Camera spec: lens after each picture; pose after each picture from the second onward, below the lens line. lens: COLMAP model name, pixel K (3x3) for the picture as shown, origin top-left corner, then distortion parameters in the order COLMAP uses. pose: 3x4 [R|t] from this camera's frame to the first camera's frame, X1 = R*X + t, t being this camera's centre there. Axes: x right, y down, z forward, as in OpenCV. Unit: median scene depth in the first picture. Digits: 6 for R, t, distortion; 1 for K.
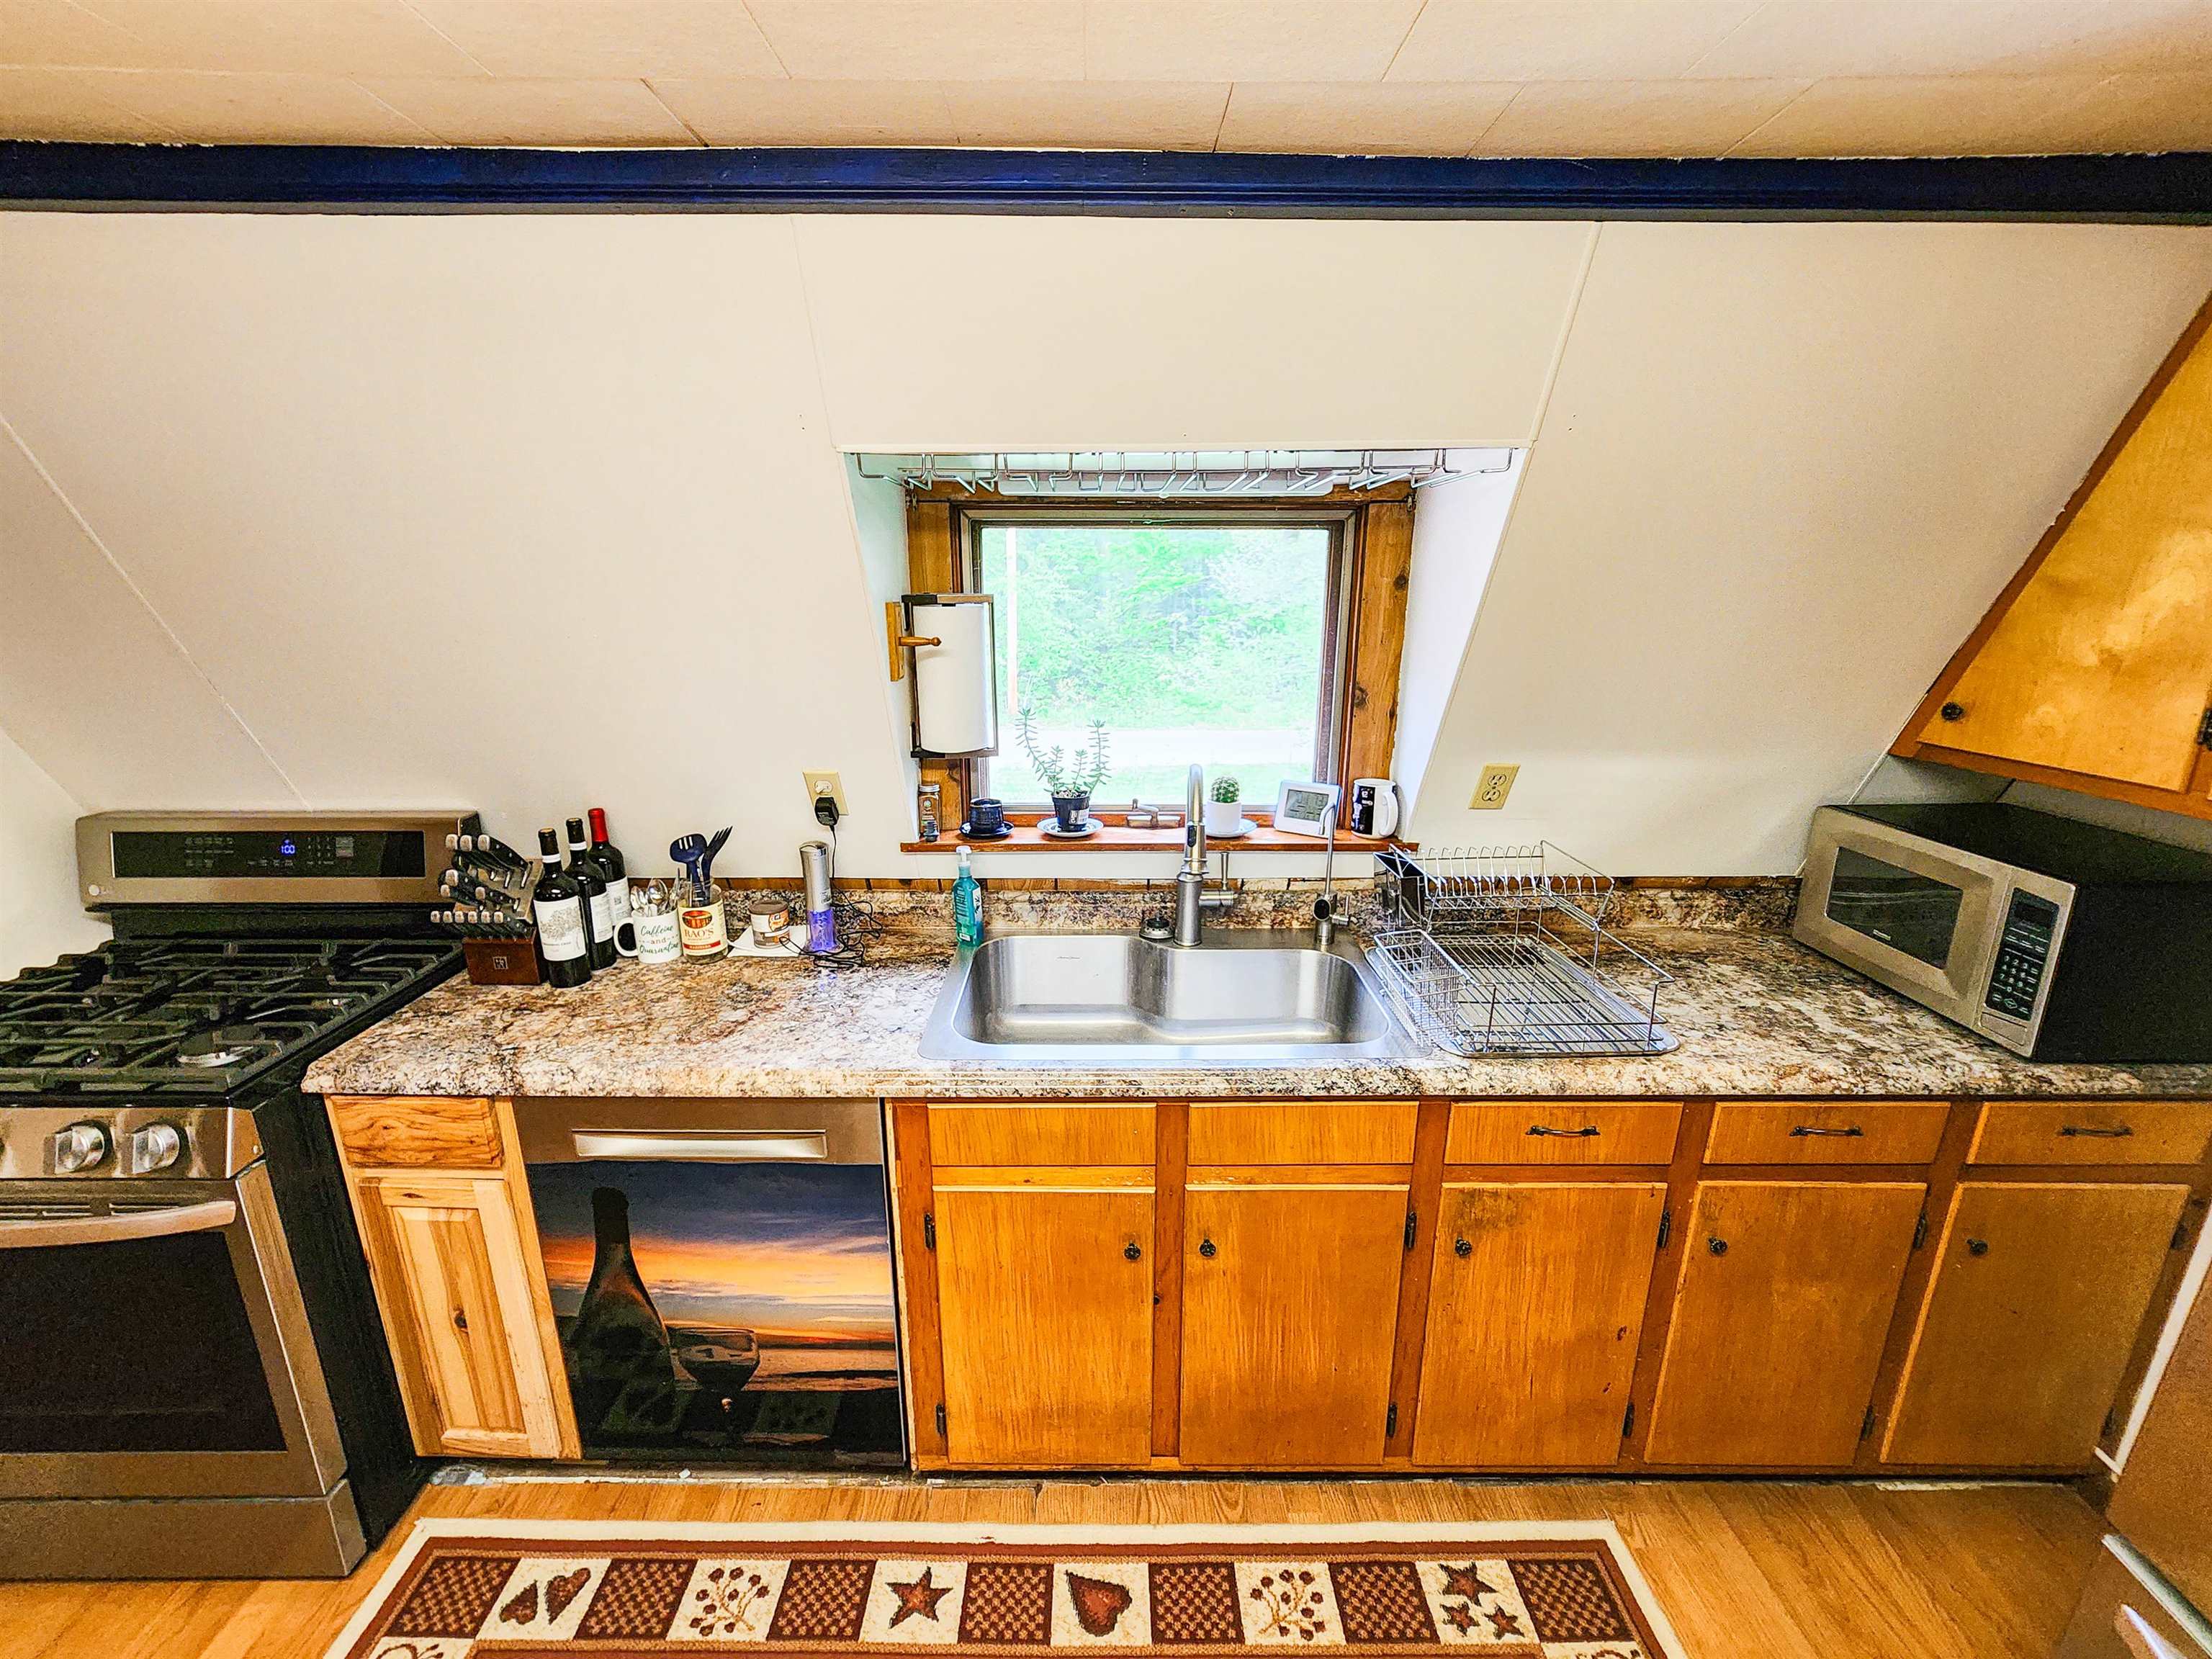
lens RADIAL K [[914.0, 0, 1101.1], [0, 914.0, 825.1], [0, 0, 1]] dist [0.011275, 0.000068]
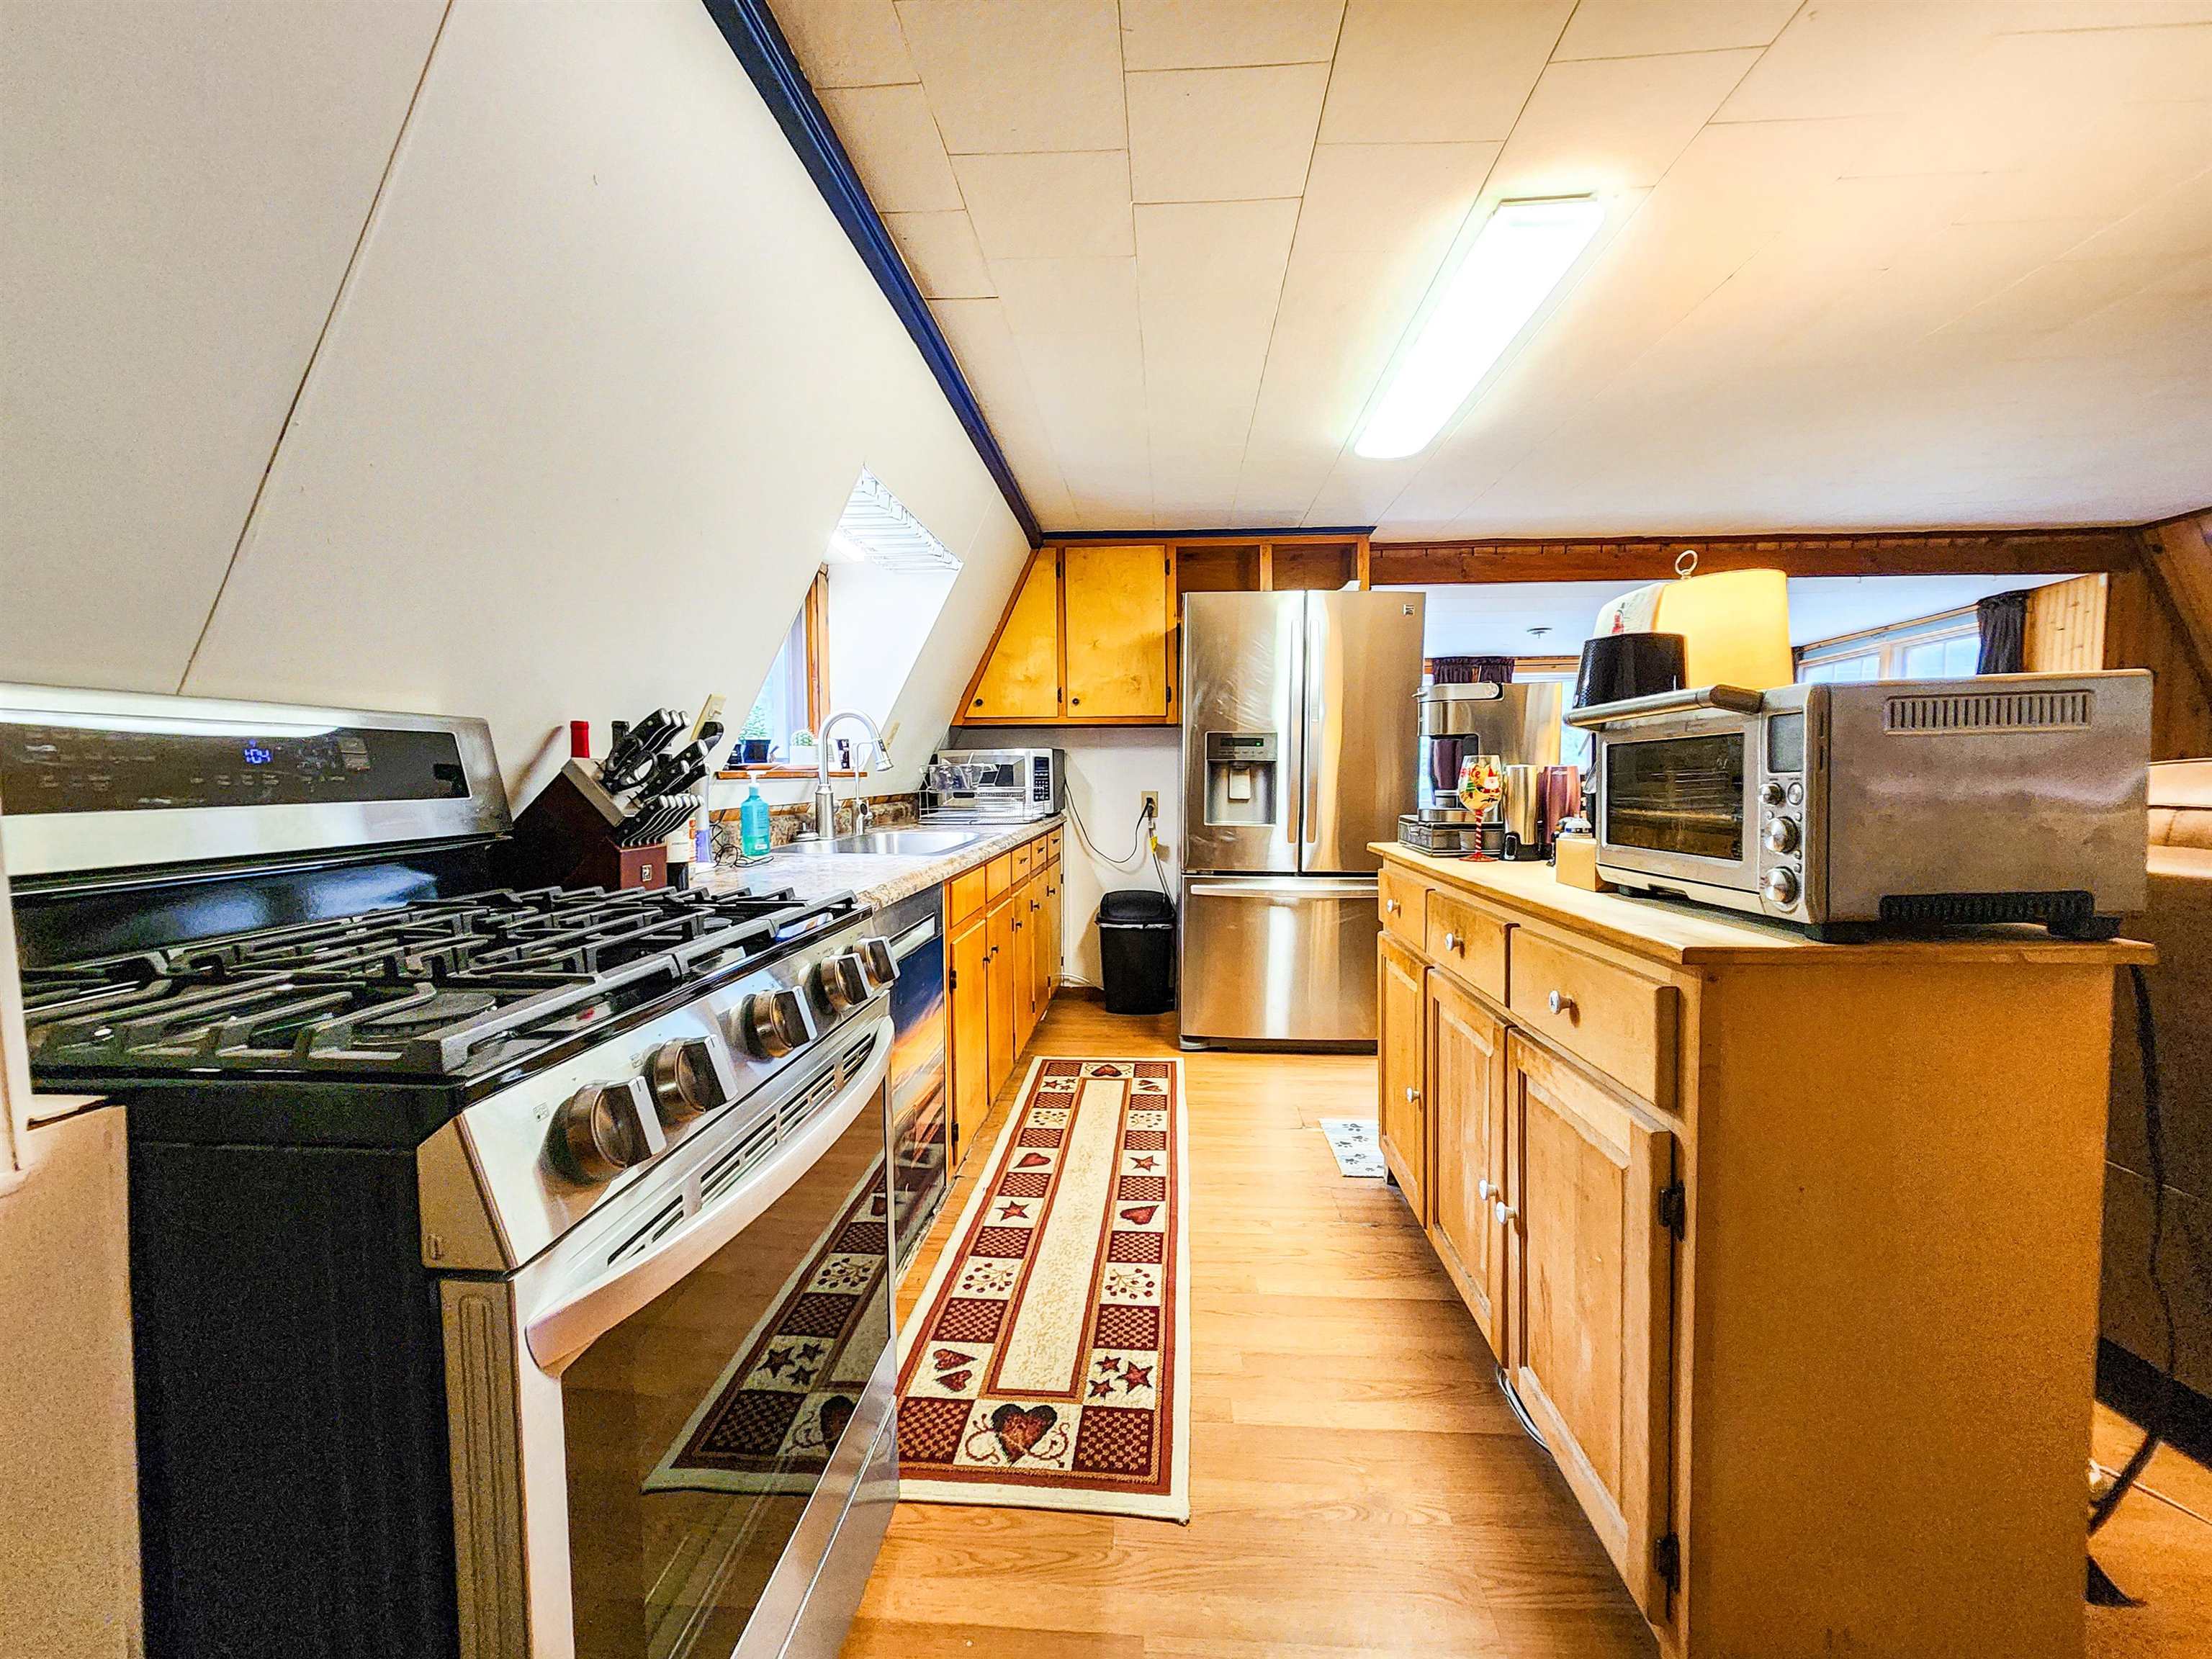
lens RADIAL K [[914.0, 0, 1101.9], [0, 914.0, 828.4], [0, 0, 1]] dist [0.011275, 0.000068]
pose [[0.078394, -0.061933, 0.994997, -1.614439], [0.258805, 0.965114, 0.039682, 0.204423], [-0.962743, 0.254399, 0.091687, 0.547763]]
